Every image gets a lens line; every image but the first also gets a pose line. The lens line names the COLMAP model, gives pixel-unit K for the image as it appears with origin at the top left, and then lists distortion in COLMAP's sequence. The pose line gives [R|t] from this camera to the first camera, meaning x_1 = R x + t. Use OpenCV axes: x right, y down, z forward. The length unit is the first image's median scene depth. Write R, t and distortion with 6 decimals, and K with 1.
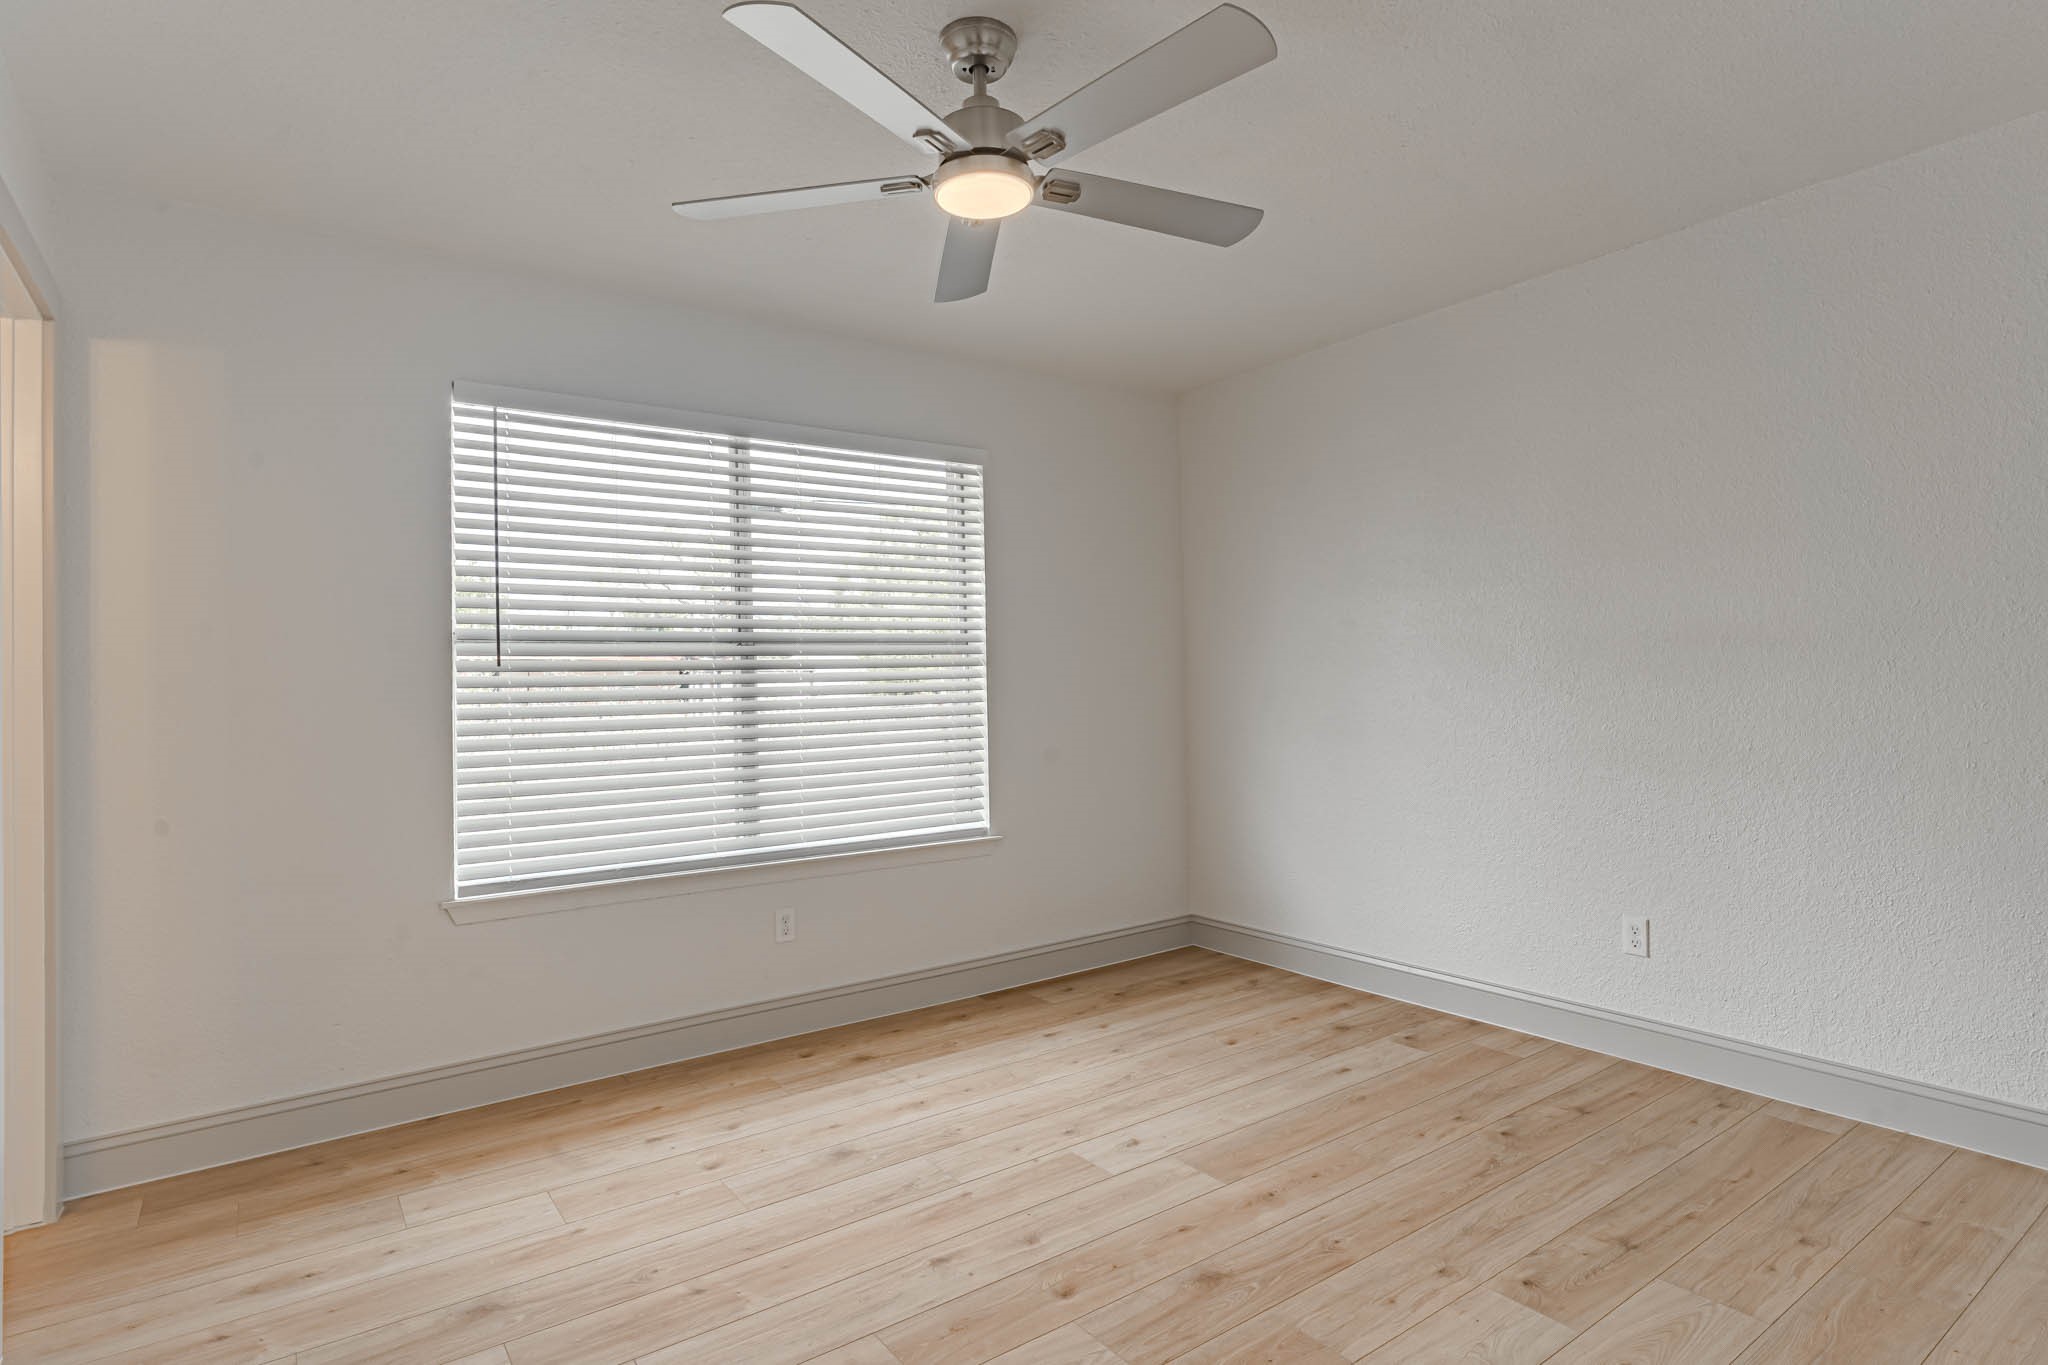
lens RADIAL K [[1061.3, 0, 1010.5], [0, 1061.3, 687.9], [0, 0, 1]] dist [0.000514, 0.000189]
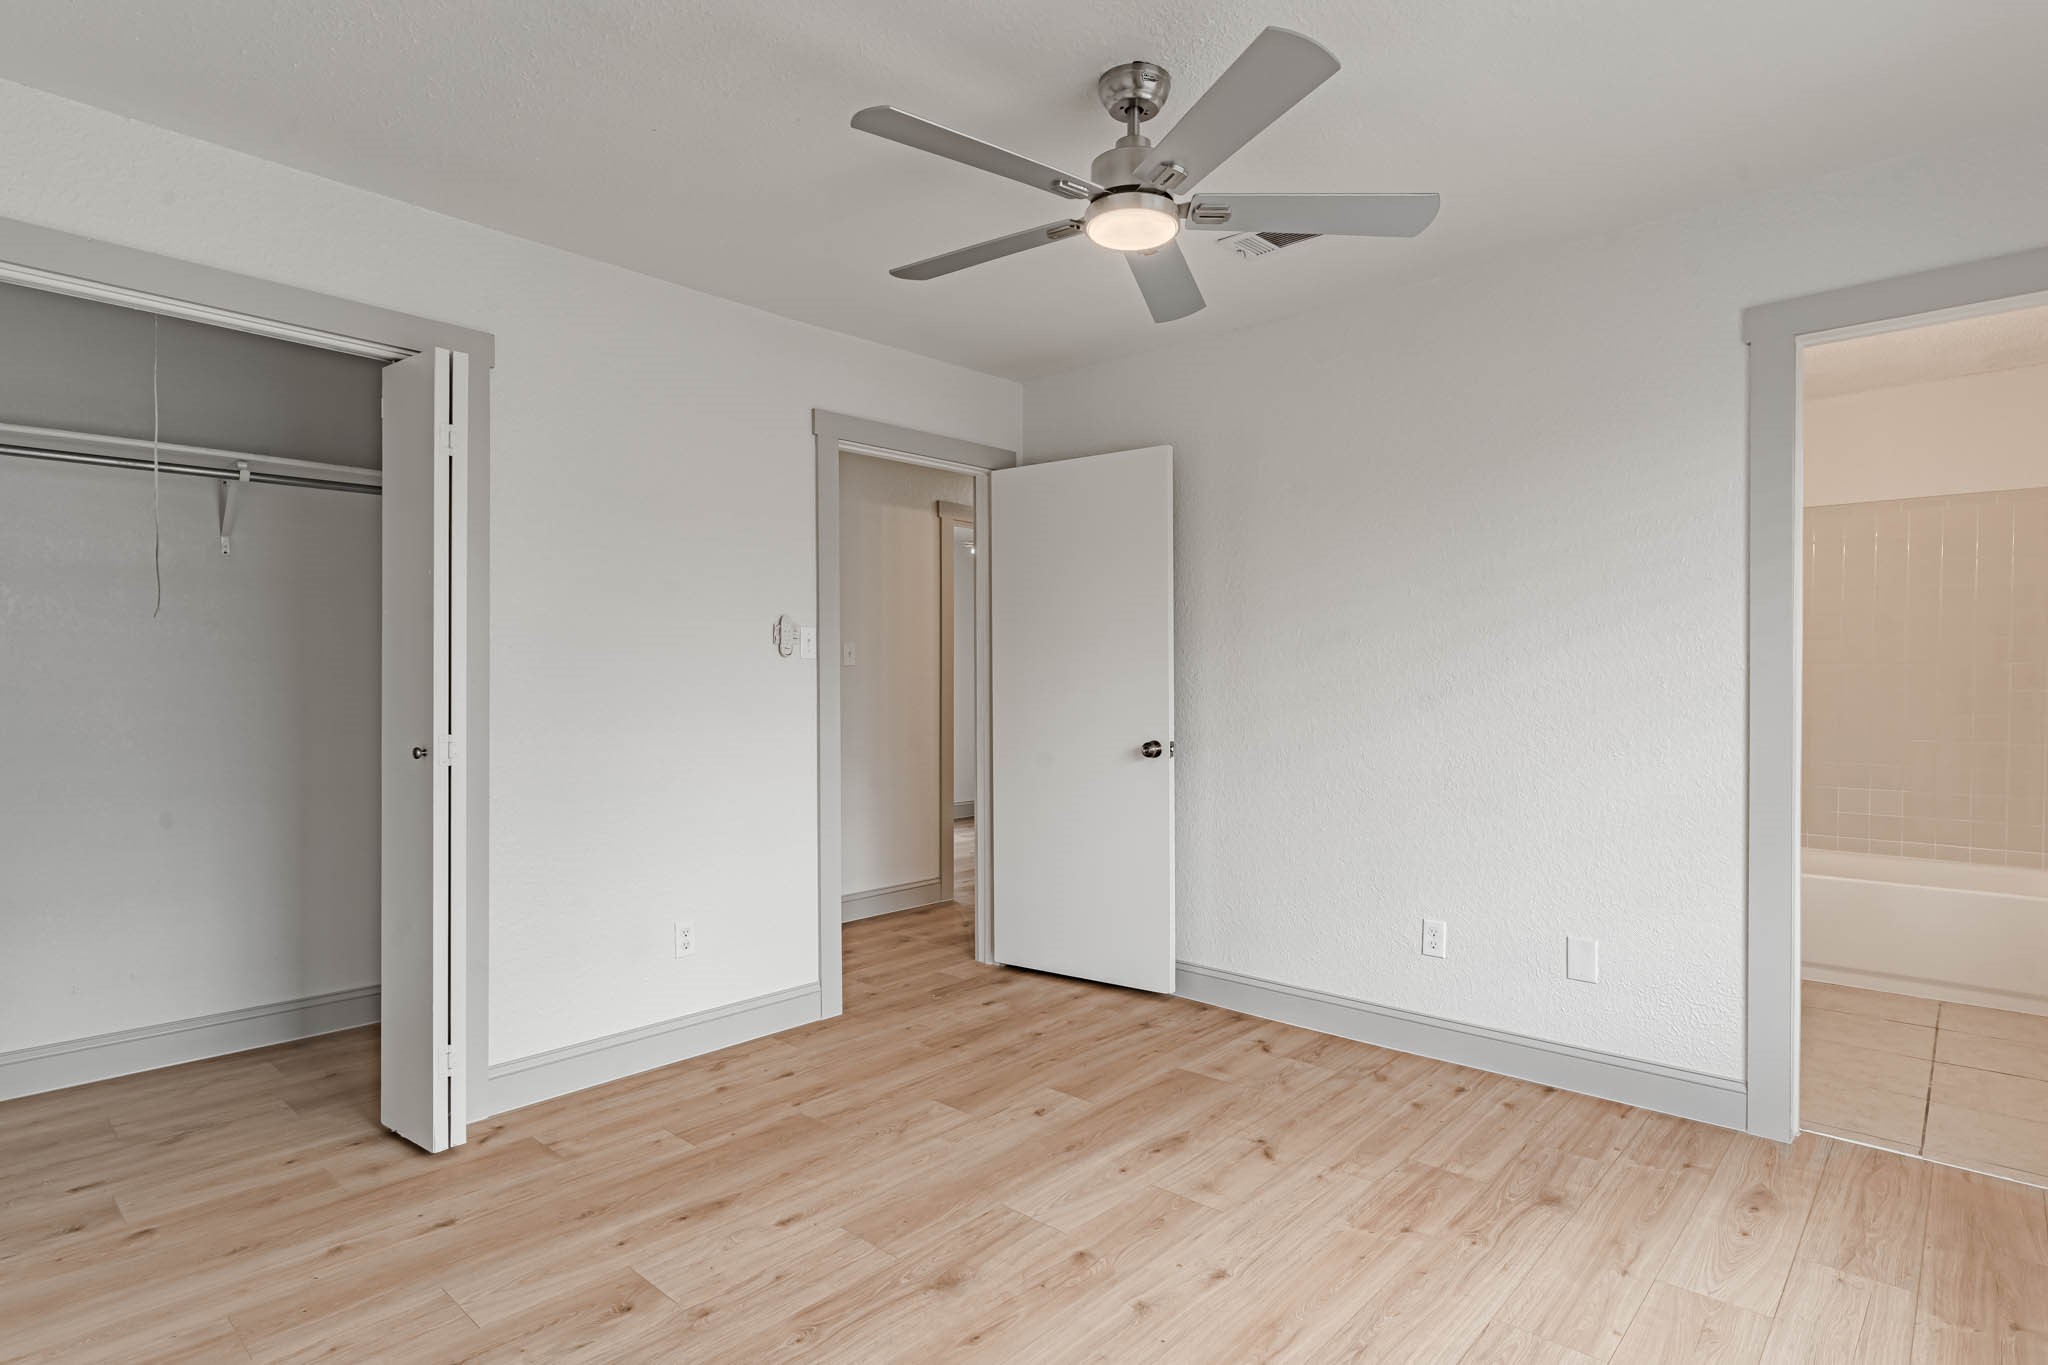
lens RADIAL K [[1034.7, 0, 1050.9], [0, 1034.7, 684.4], [0, 0, 1]] dist [0.001141, -0.000277]
pose [[-0.970363, 0.021888, -0.240658, 0.239470], [0.022437, 0.999748, 0.000462, -0.007243], [0.240607, -0.004951, -0.970610, 1.498493]]
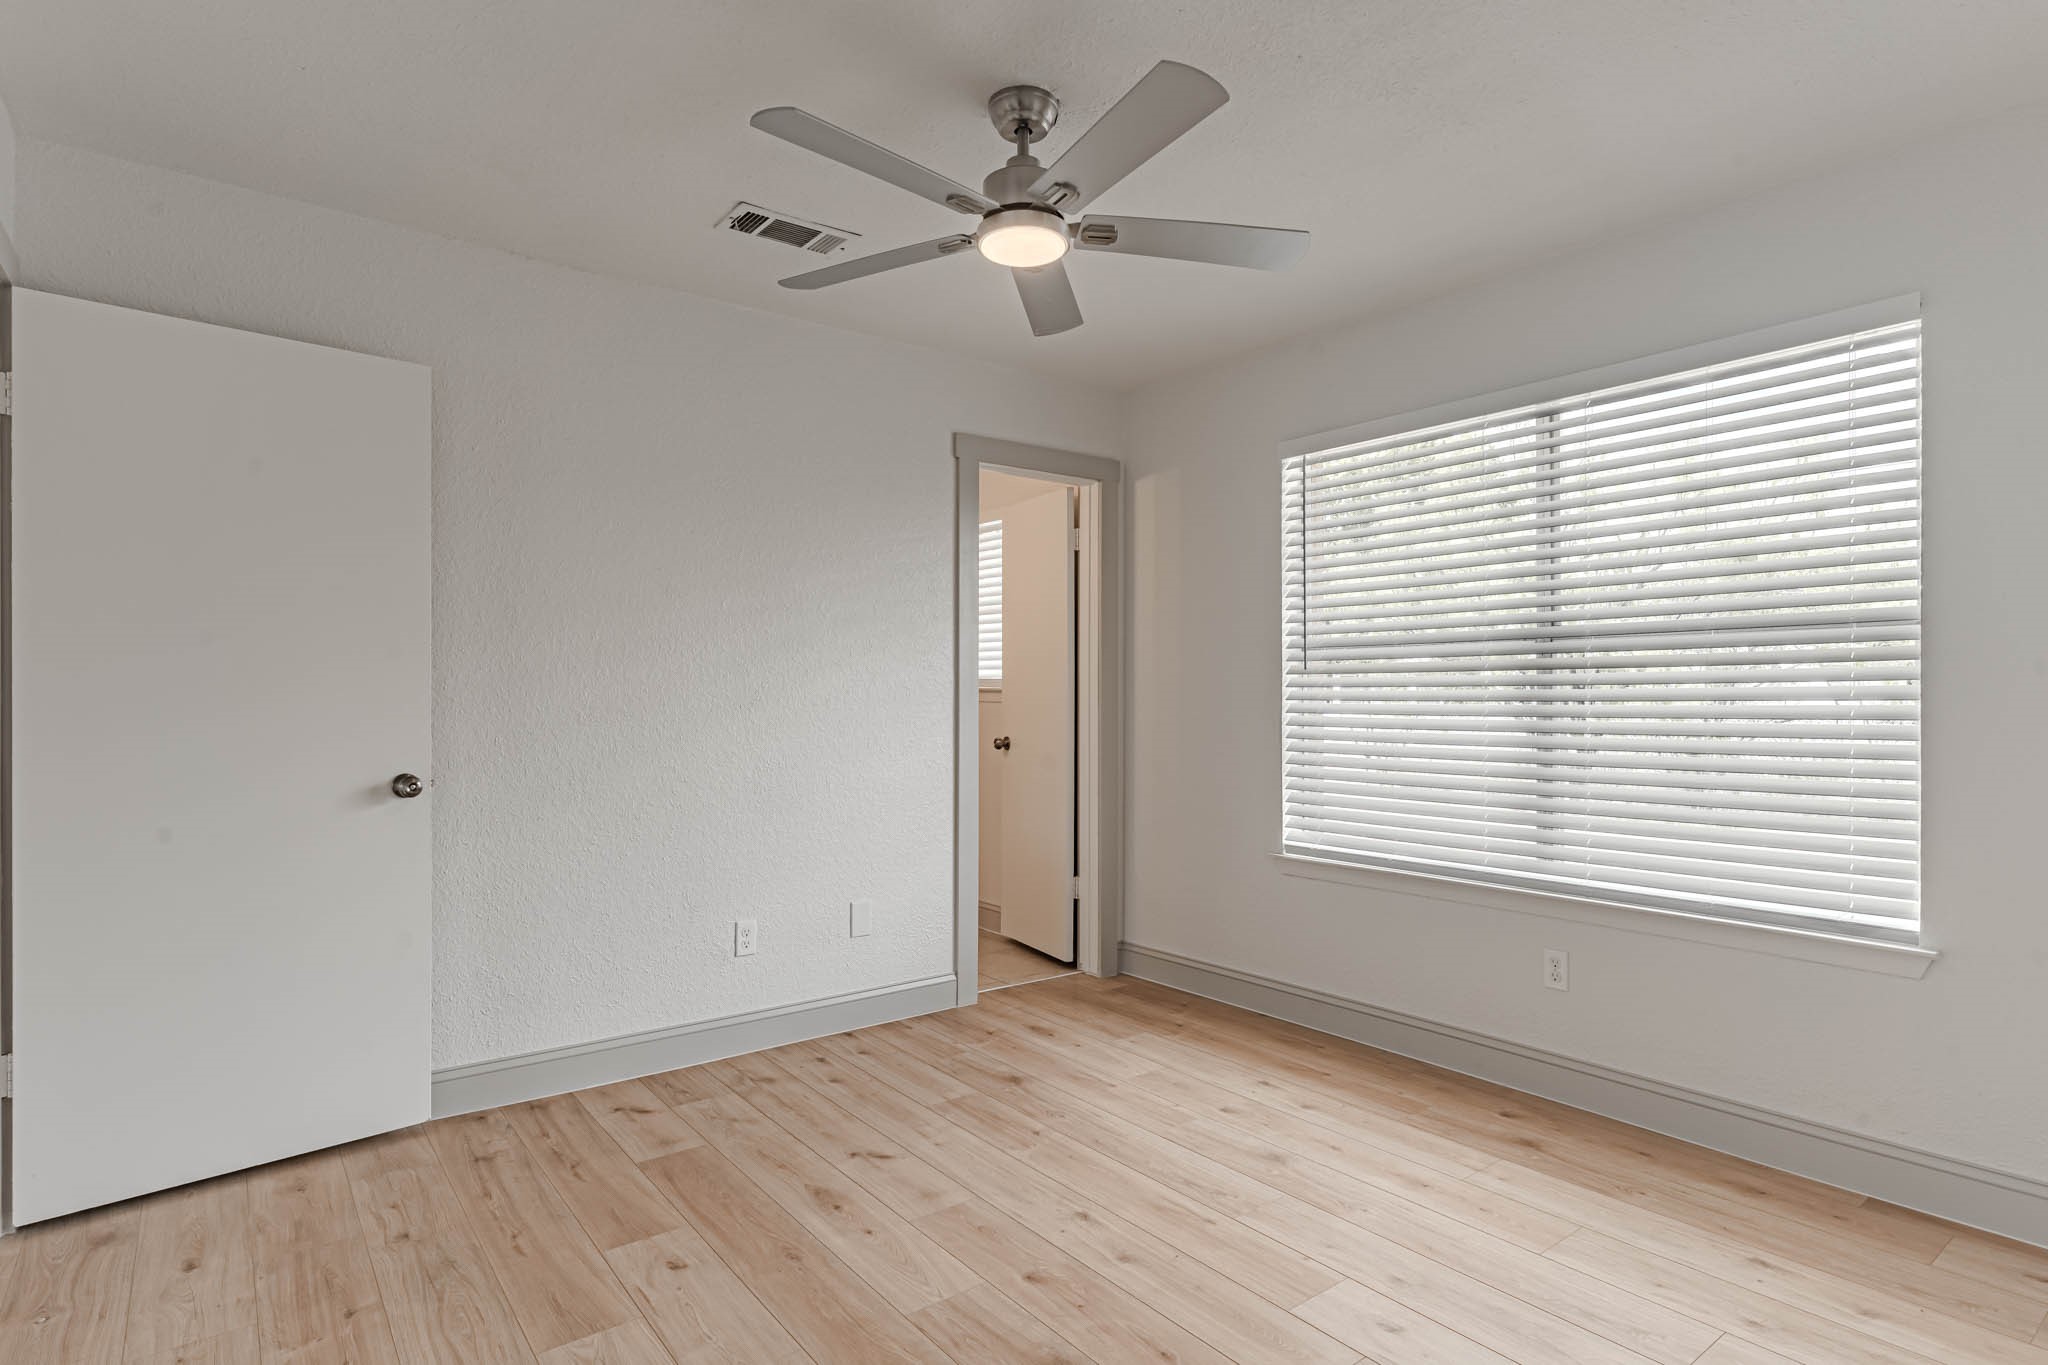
lens RADIAL K [[1061.3, 0, 1010.5], [0, 1061.3, 687.9], [0, 0, 1]] dist [0.000514, 0.000189]
pose [[0.037633, 0.018933, -0.999112, 0.815709], [0.003167, 0.999813, 0.019066, -0.026408], [0.999287, -0.003882, 0.037566, 0.700141]]
